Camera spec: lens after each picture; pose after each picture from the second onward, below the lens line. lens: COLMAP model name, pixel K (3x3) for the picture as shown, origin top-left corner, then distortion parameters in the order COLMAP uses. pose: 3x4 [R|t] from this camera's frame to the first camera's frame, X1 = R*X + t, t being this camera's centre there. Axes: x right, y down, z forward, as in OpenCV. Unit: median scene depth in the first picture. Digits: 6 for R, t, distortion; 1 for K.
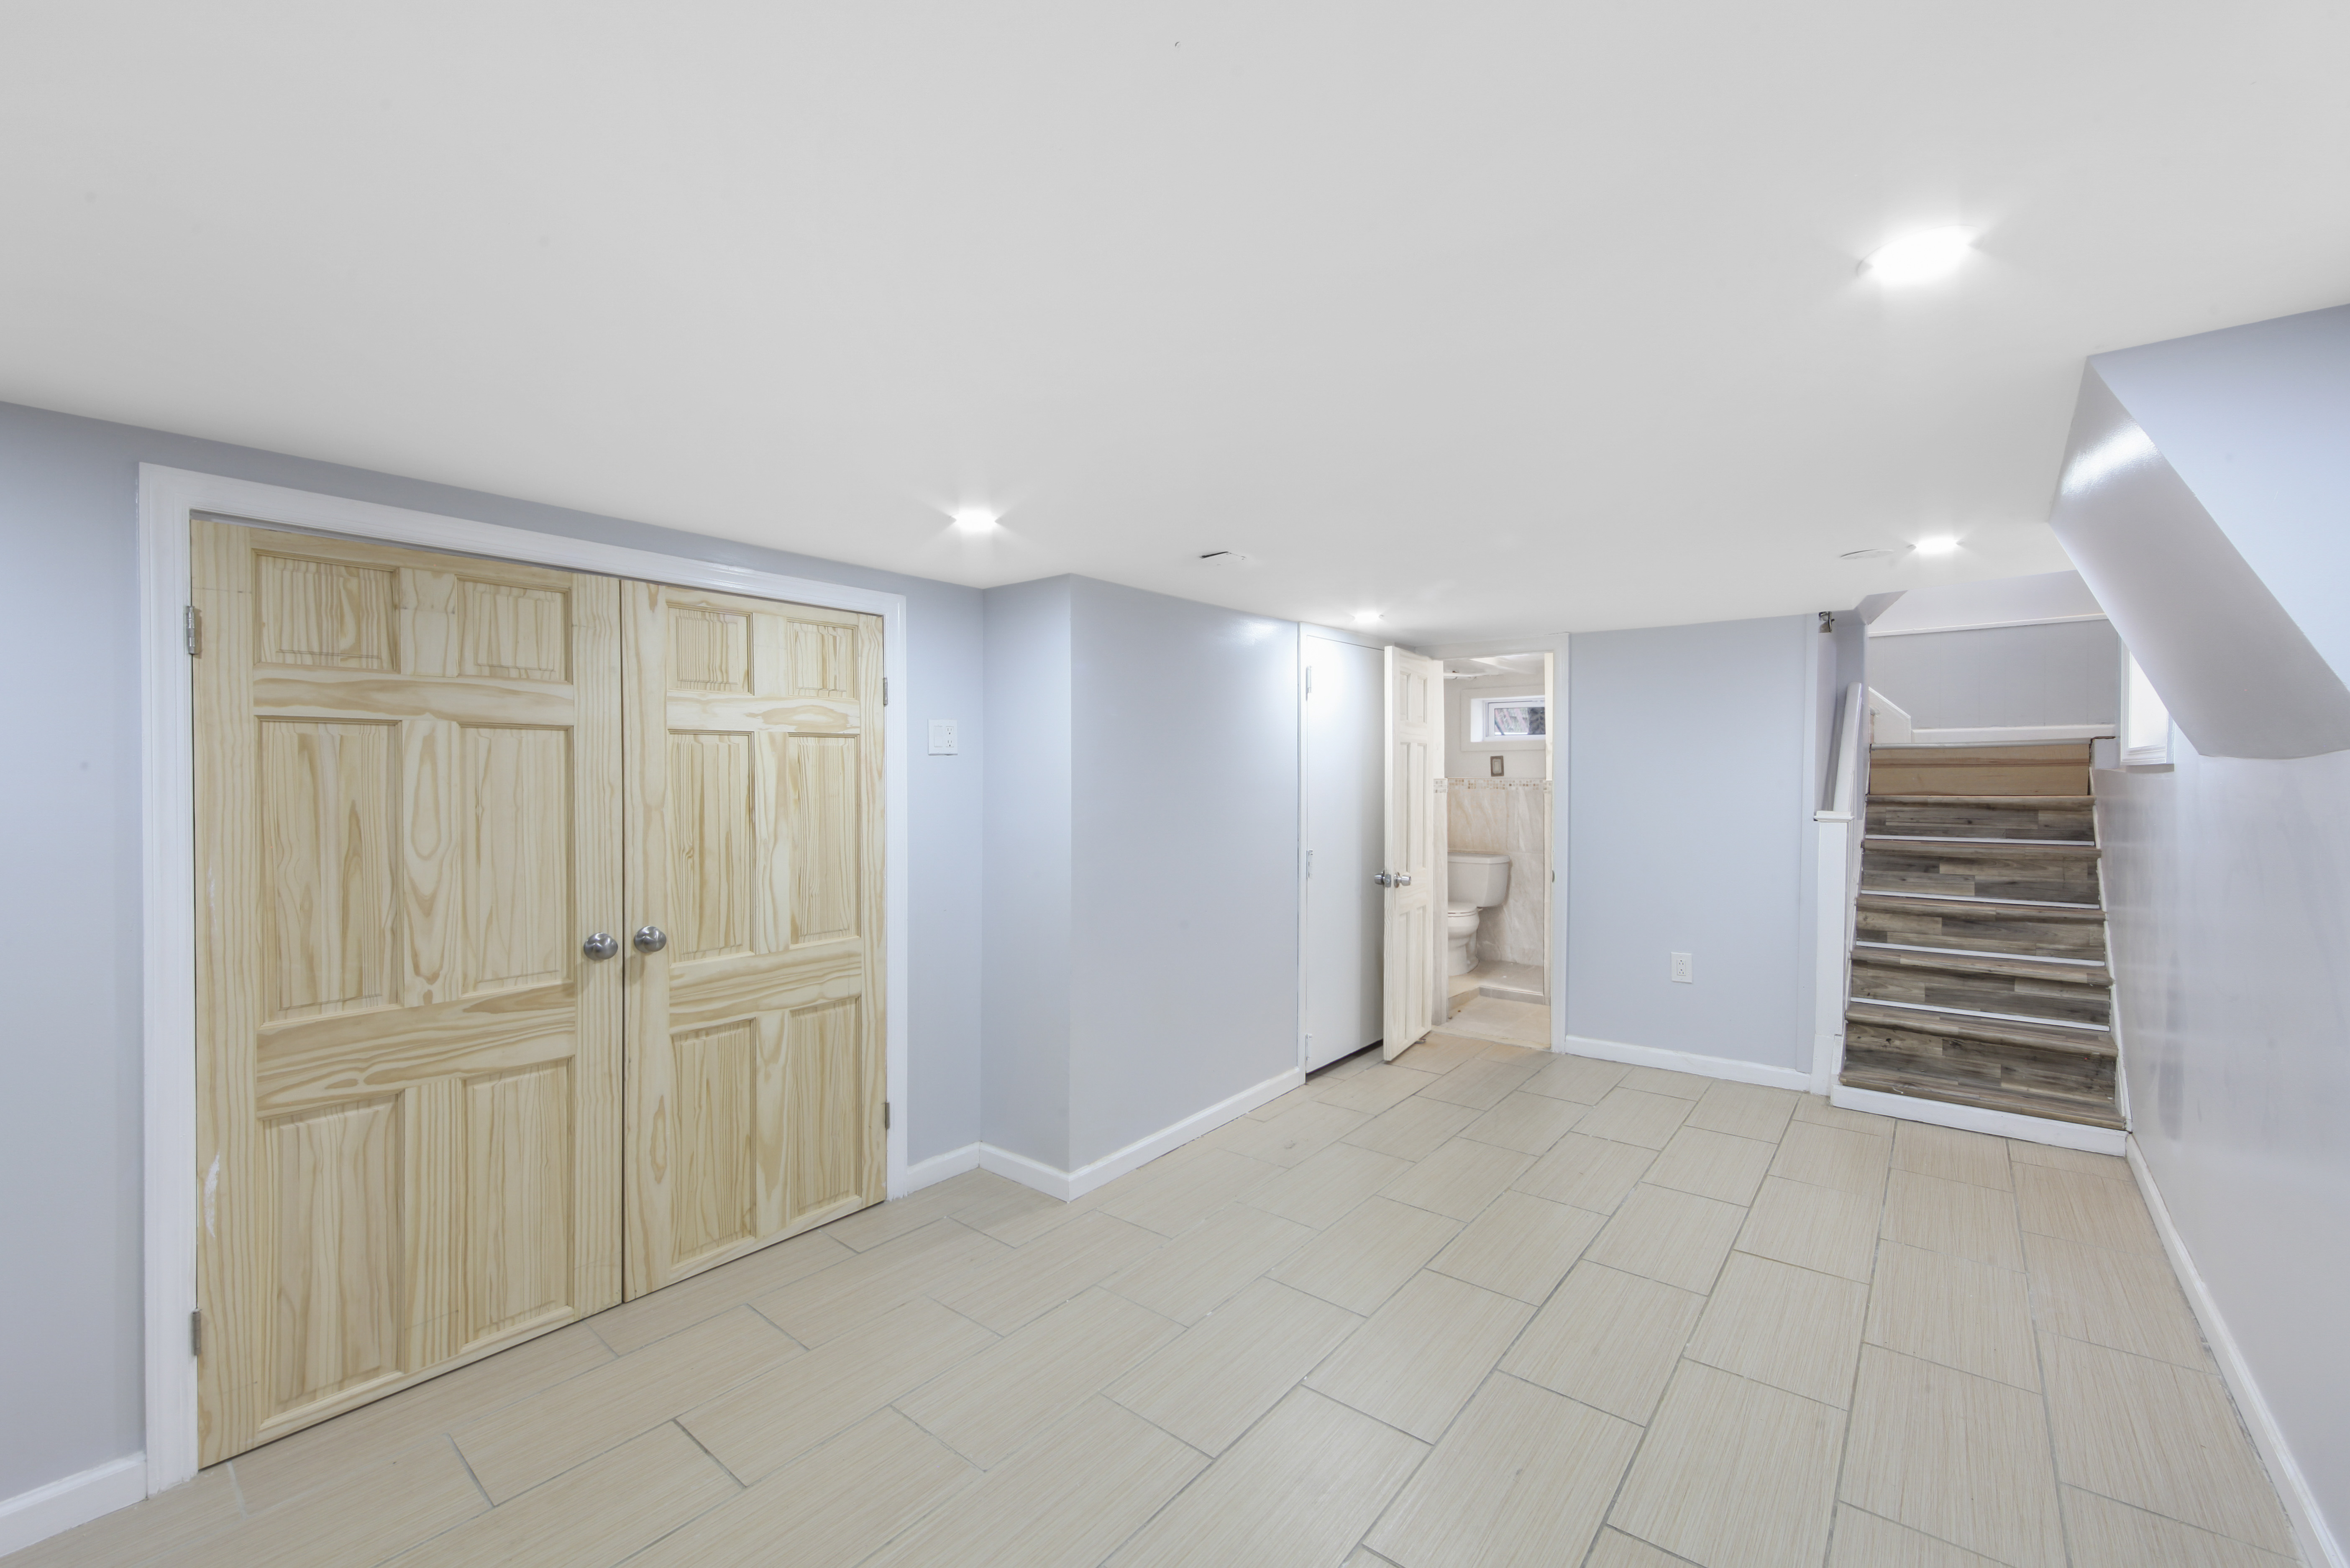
lens RADIAL K [[930.2, 0, 1178.2], [0, 930.2, 783.6], [0, 0, 1]] dist [-0.003237, 0.000364]
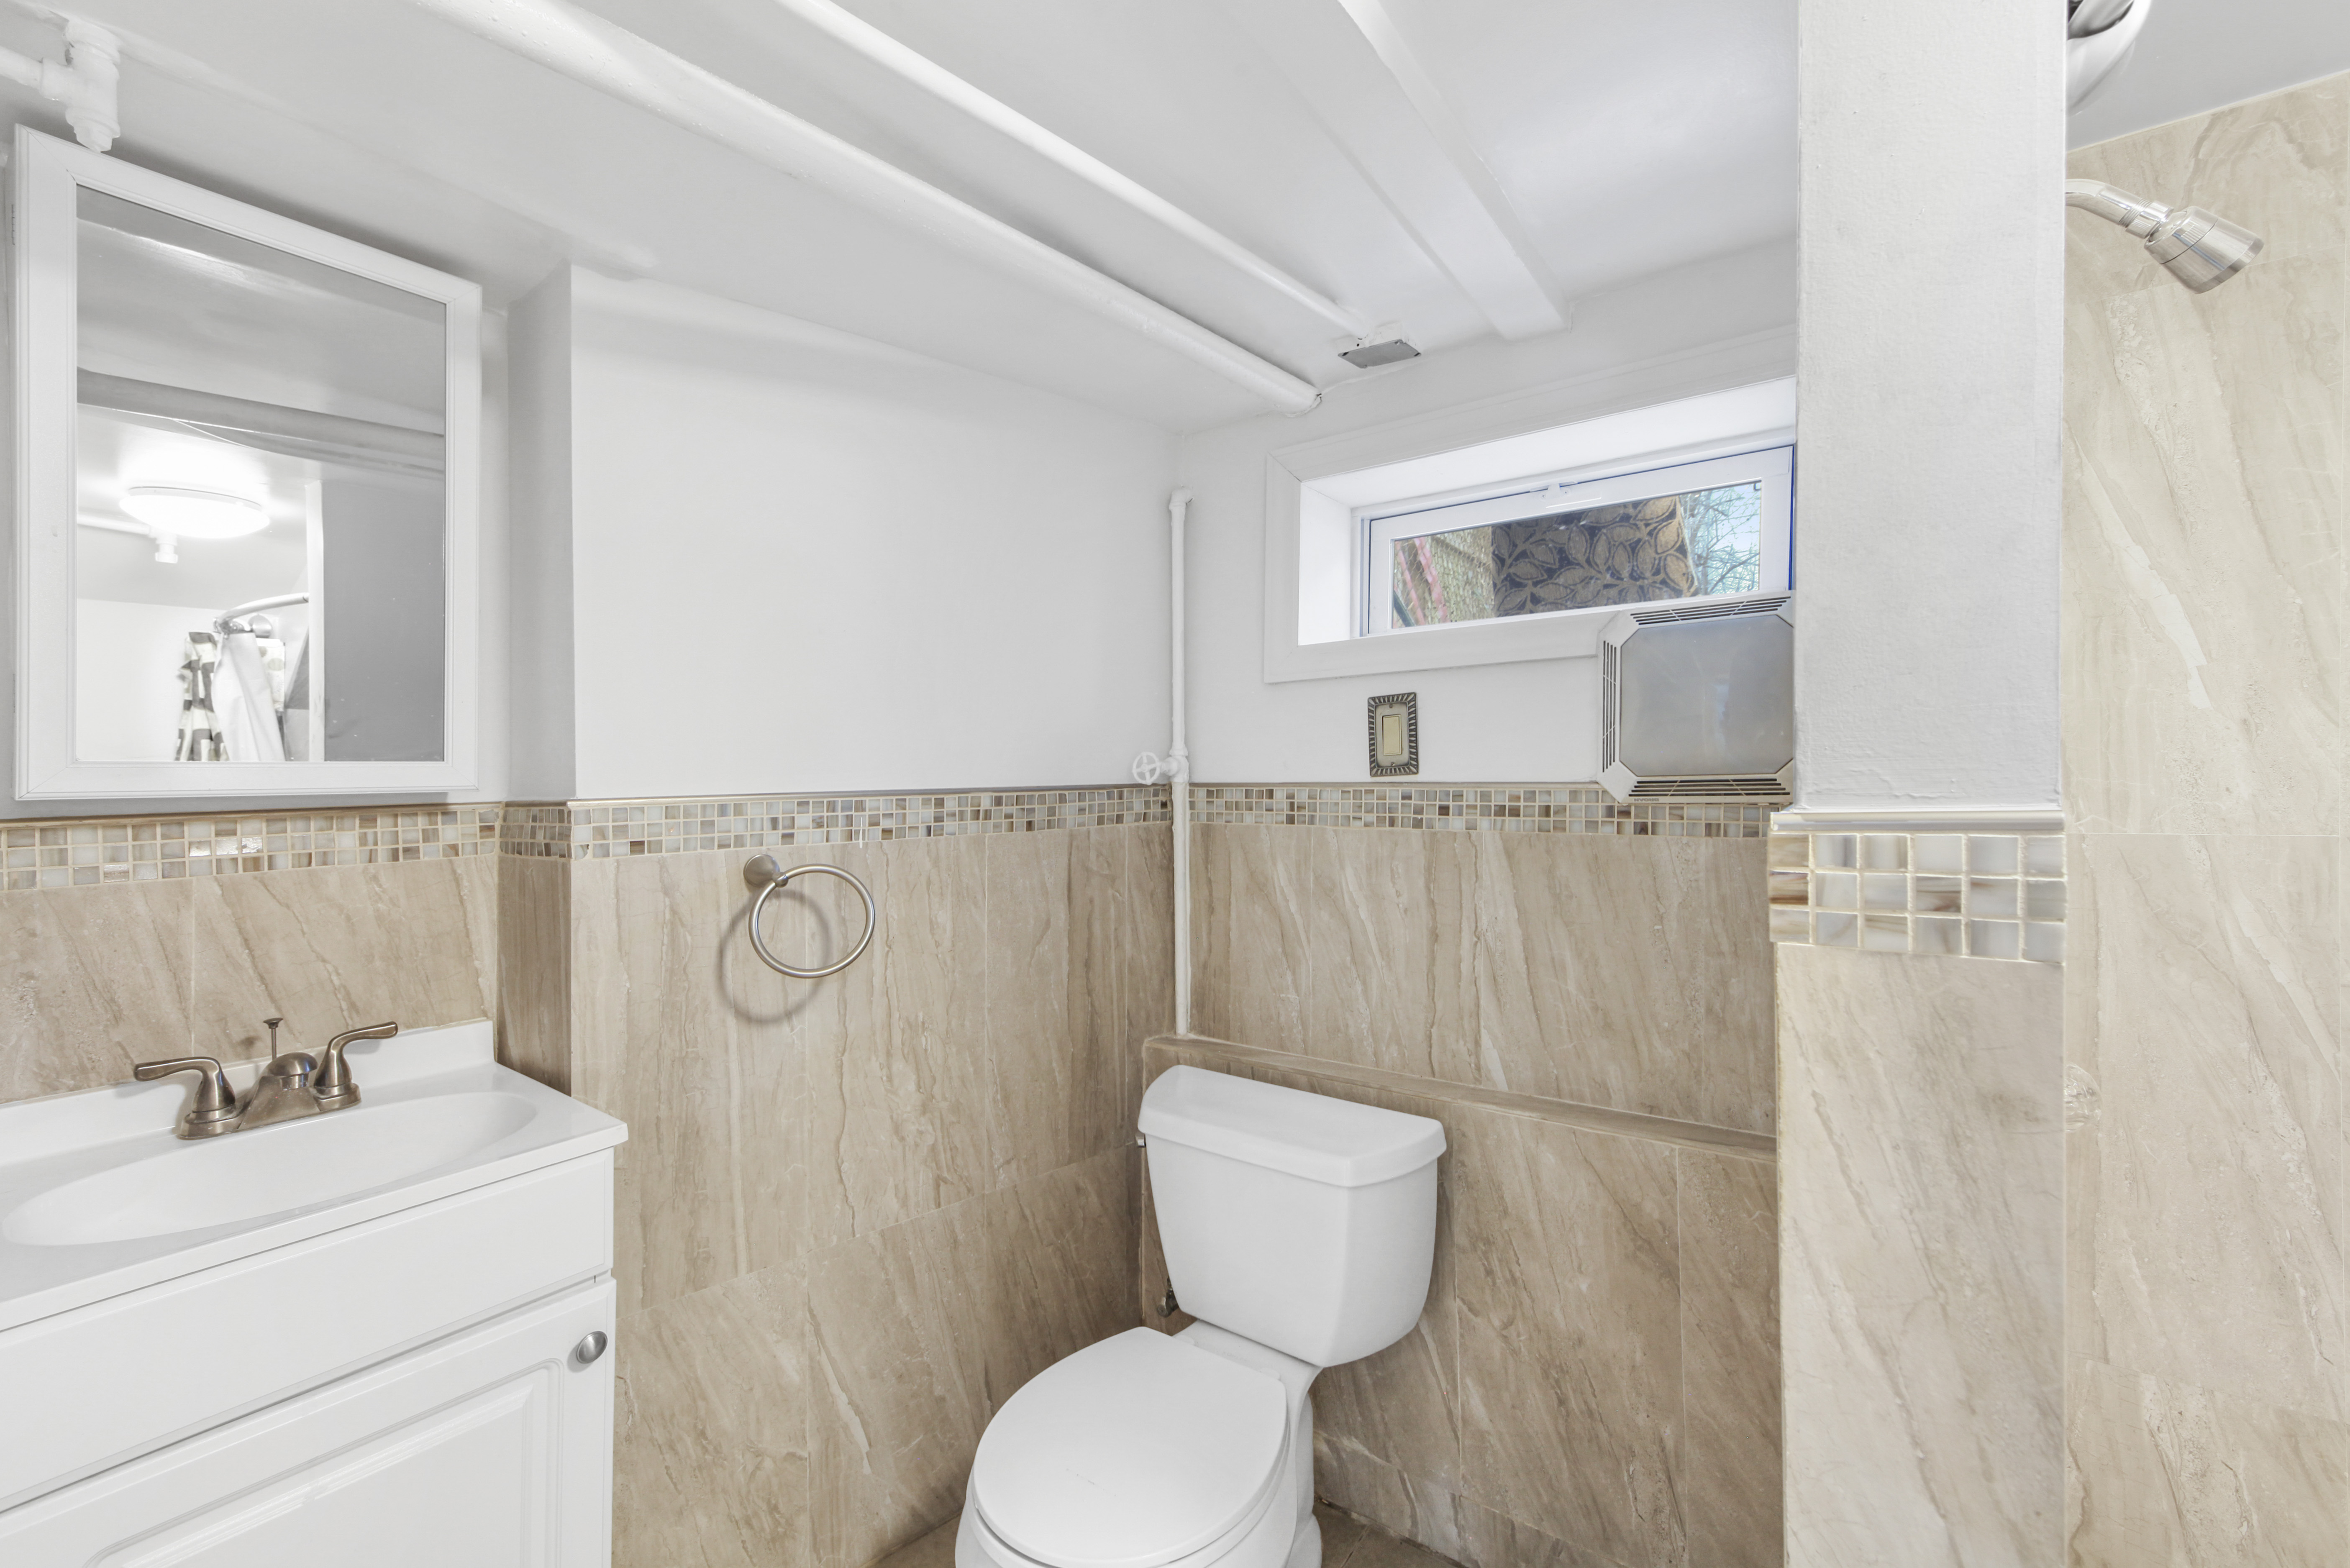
lens RADIAL K [[930.2, 0, 1173.5], [0, 930.2, 786.9], [0, 0, 1]] dist [-0.003237, 0.000364]
pose [[0.998098, 0.000212, 0.061648, 0.269105], [0.000163, 0.999981, -0.006084, -0.003678], [-0.061648, 0.006082, 0.998079, 0.756778]]
